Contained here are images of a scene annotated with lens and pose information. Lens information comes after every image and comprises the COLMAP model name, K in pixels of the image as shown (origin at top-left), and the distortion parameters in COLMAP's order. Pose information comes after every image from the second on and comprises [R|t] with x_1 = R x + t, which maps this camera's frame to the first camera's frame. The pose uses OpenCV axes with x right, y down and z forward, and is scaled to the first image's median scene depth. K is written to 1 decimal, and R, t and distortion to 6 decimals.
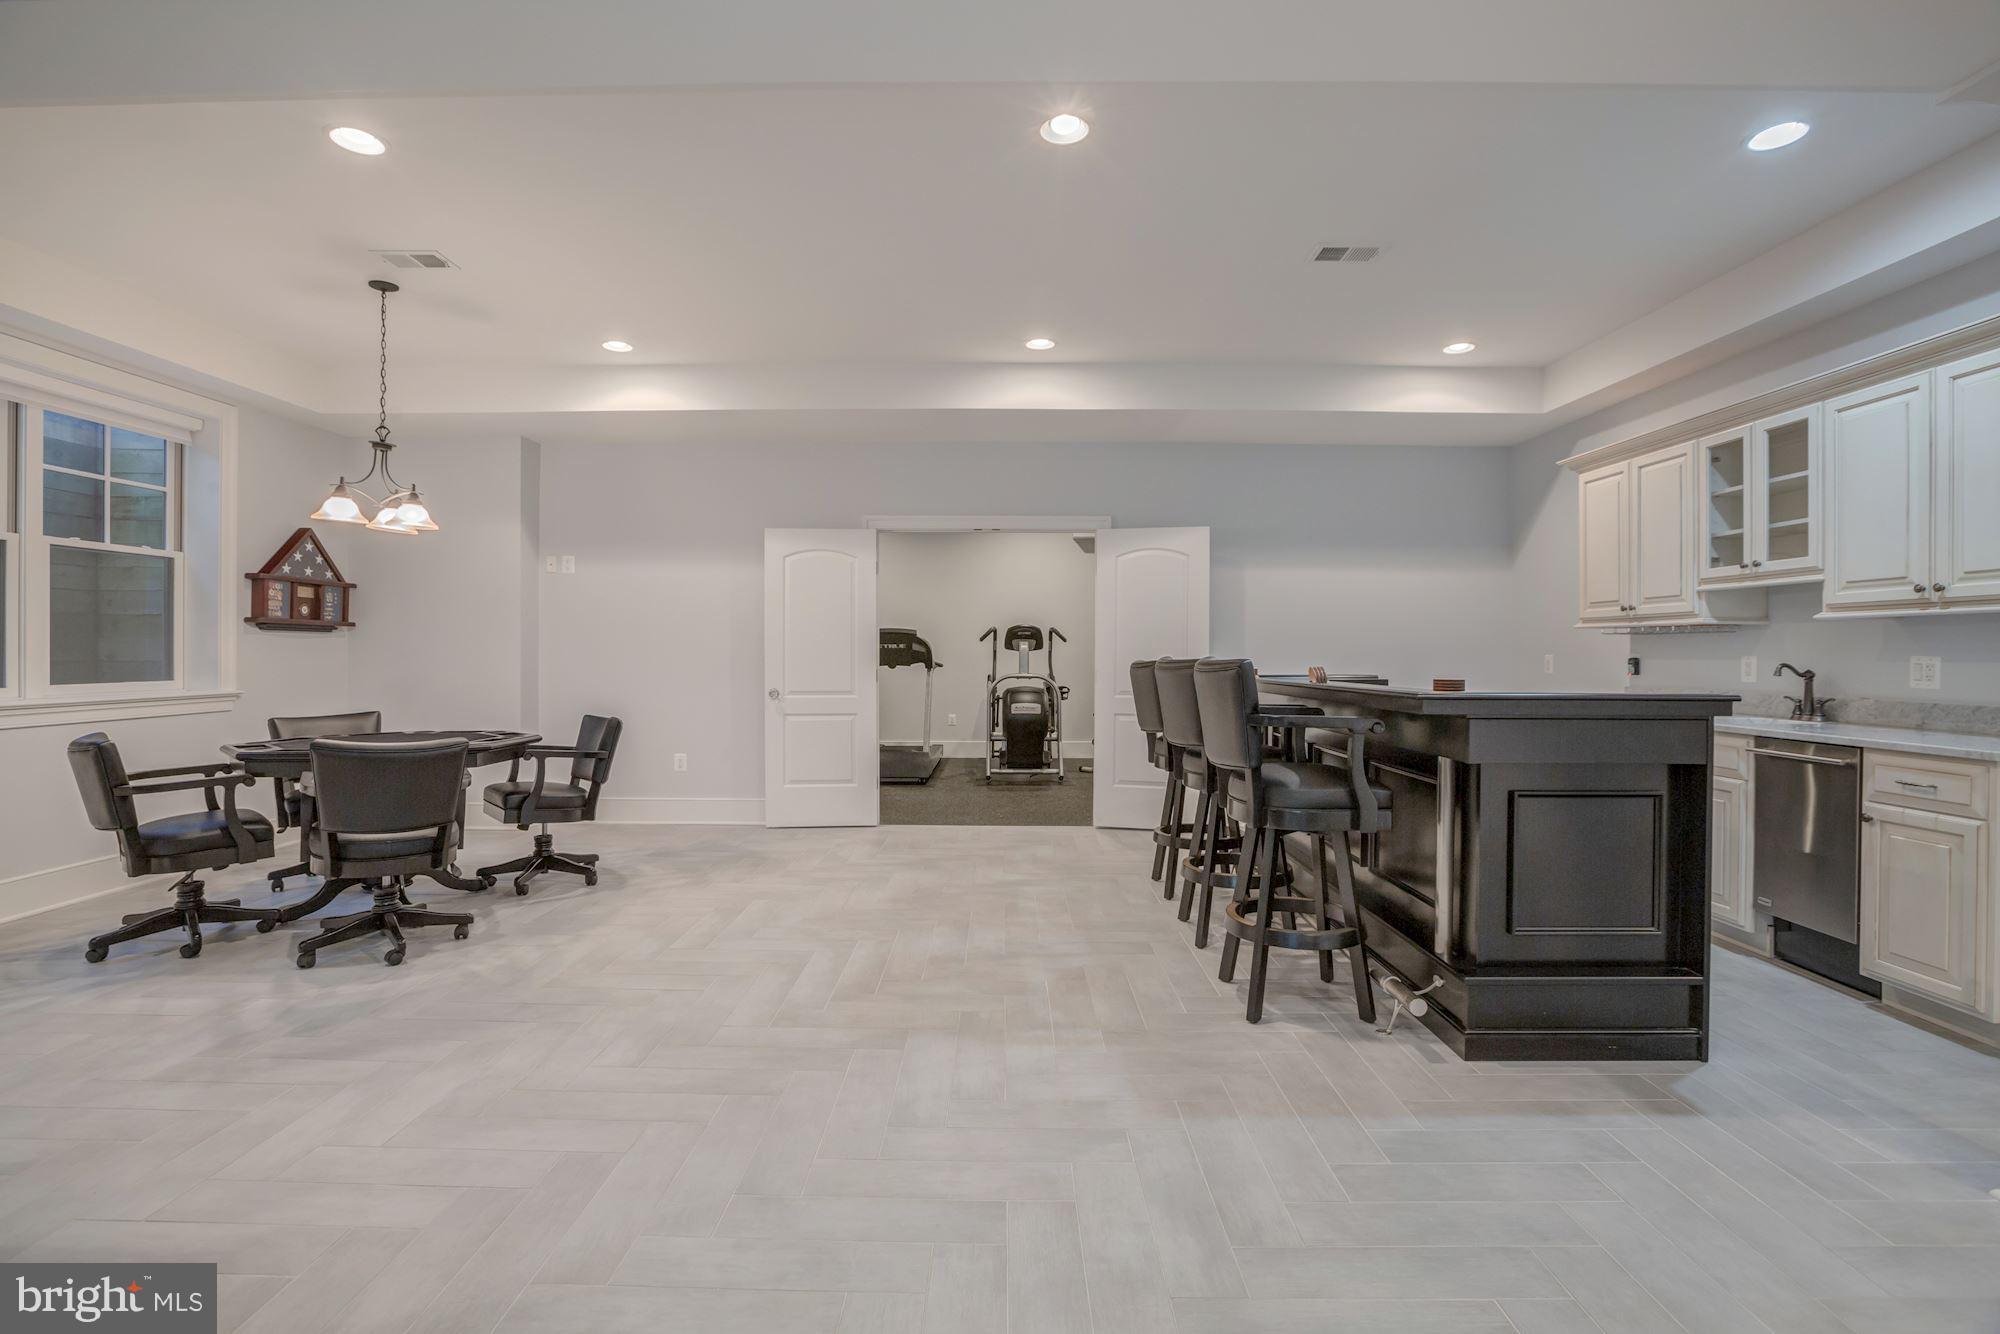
lens RADIAL K [[915.5, 0, 1003.1], [0, 915.5, 659.3], [0, 0, 1]] dist [-0.004400, -0.000308]
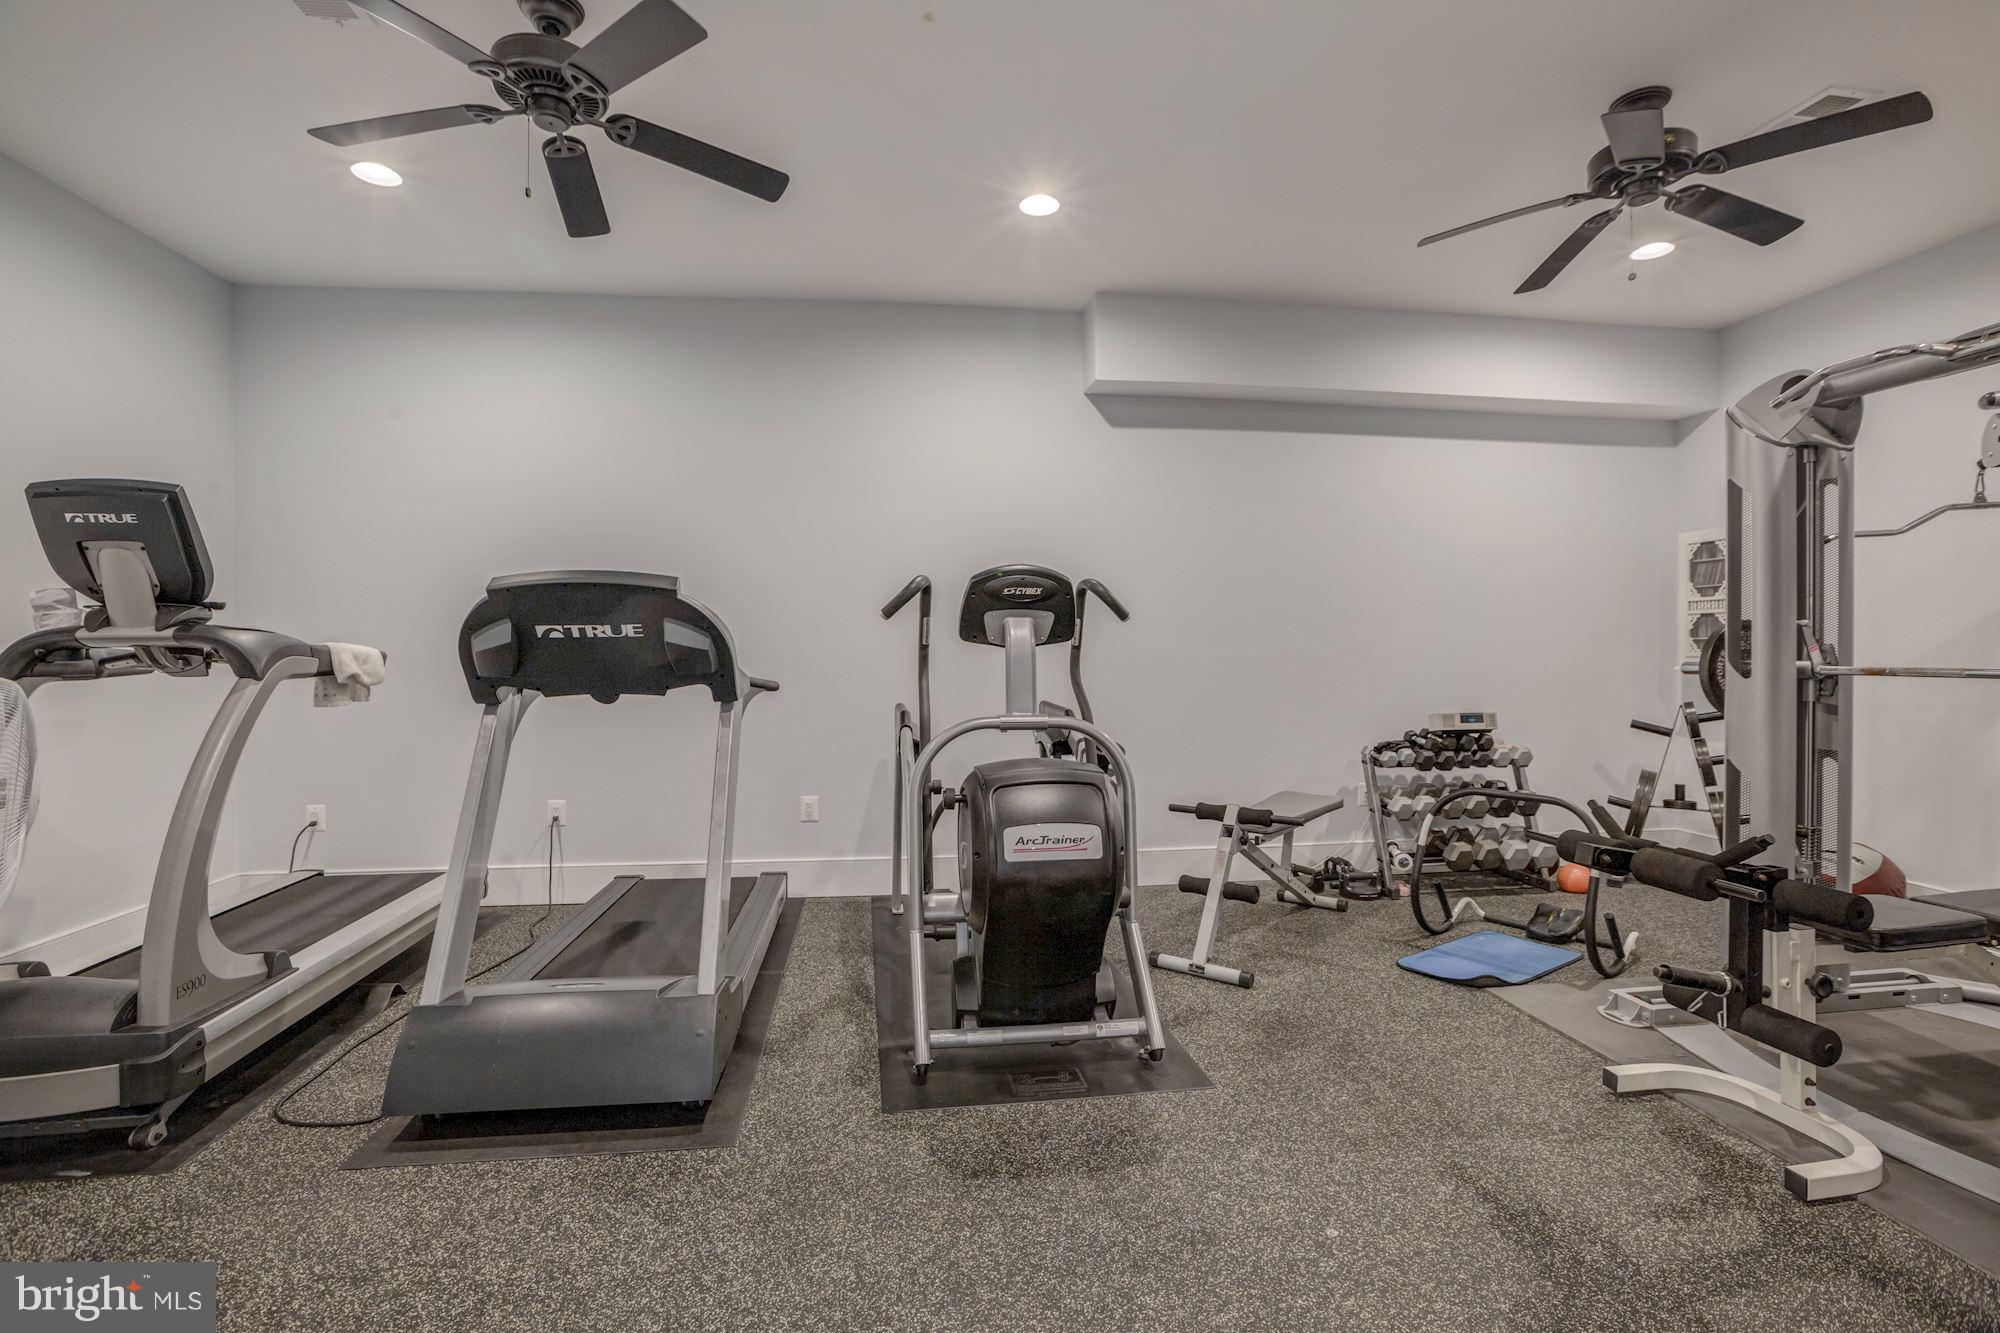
lens RADIAL K [[915.5, 0, 994.1], [0, 915.5, 665.5], [0, 0, 1]] dist [-0.004400, -0.000308]
pose [[0.992408, -0.003016, 0.122950, -0.026566], [0.002568, 0.999989, 0.003803, -0.003550], [-0.122960, -0.003458, 0.992406, 0.675950]]
